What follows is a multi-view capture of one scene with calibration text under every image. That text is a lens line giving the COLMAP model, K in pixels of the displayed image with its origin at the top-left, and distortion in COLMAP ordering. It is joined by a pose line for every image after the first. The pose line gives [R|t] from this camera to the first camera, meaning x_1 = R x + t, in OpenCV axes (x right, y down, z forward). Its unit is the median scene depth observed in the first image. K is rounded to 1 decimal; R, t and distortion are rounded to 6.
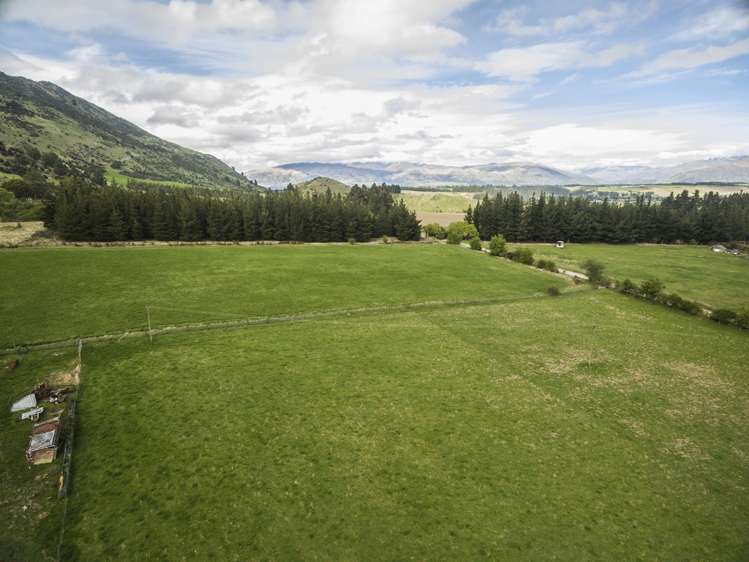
lens RADIAL K [[414.7, 0, 371.4], [0, 414.7, 282.7], [0, 0, 1]] dist [0.006362, -0.000340]
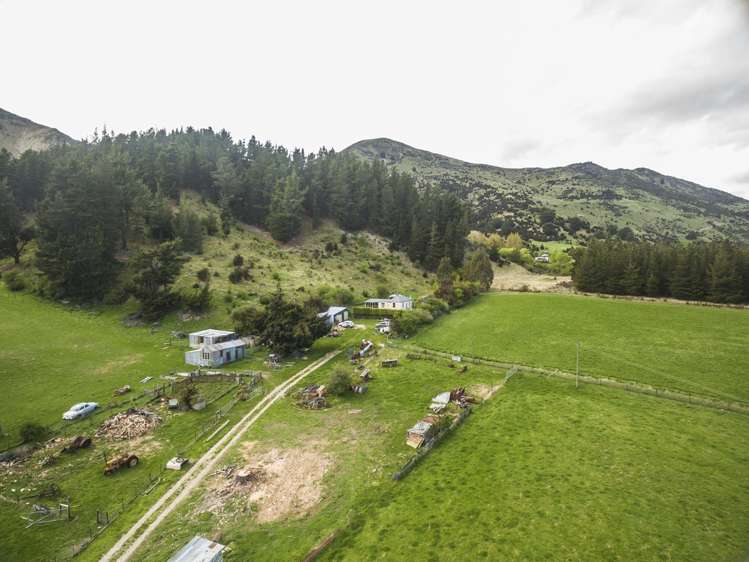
lens RADIAL K [[414.7, 0, 371.5], [0, 414.7, 287.4], [0, 0, 1]] dist [0.006362, -0.000340]
pose [[0.360428, 0.046525, -0.931626, 0.007468], [-0.200742, 0.979222, -0.028761, 0.003786], [0.910930, 0.197383, 0.362279, 0.020261]]
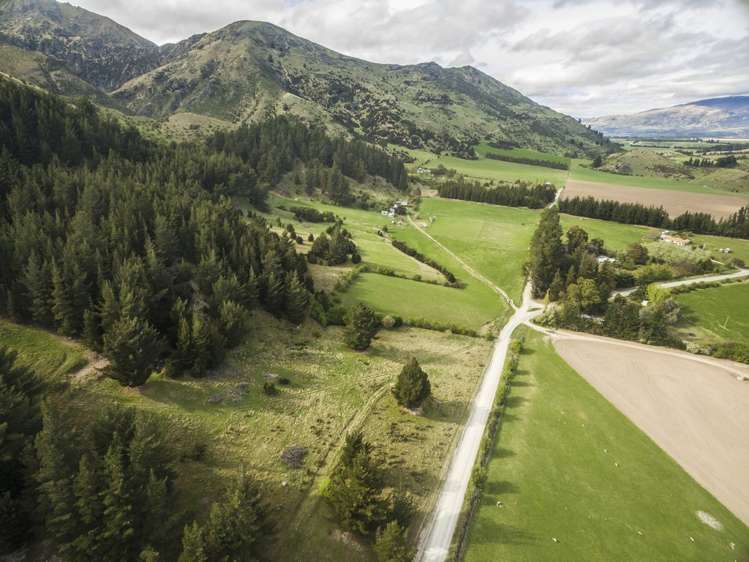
lens RADIAL K [[414.7, 0, 374.4], [0, 414.7, 283.6], [0, 0, 1]] dist [0.006362, -0.000340]
pose [[0.673854, 0.269431, -0.687989, 0.303072], [-0.175264, 0.962855, 0.205410, 0.000031], [0.717777, -0.017837, 0.696045, -0.378742]]
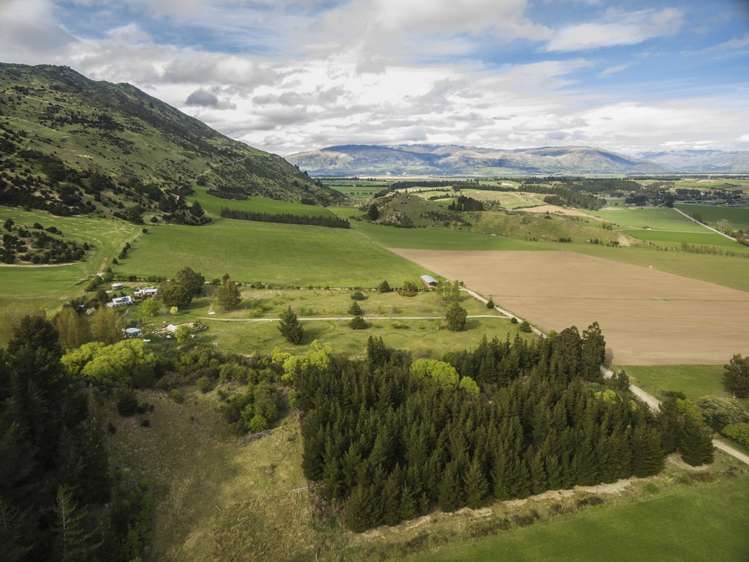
lens RADIAL K [[414.7, 0, 372.0], [0, 414.7, 284.2], [0, 0, 1]] dist [0.006362, -0.000340]
pose [[0.994673, 0.039132, -0.095361, -0.093358], [-0.034877, 0.998338, 0.045887, -0.091389], [0.096998, -0.042316, 0.994385, 0.029818]]
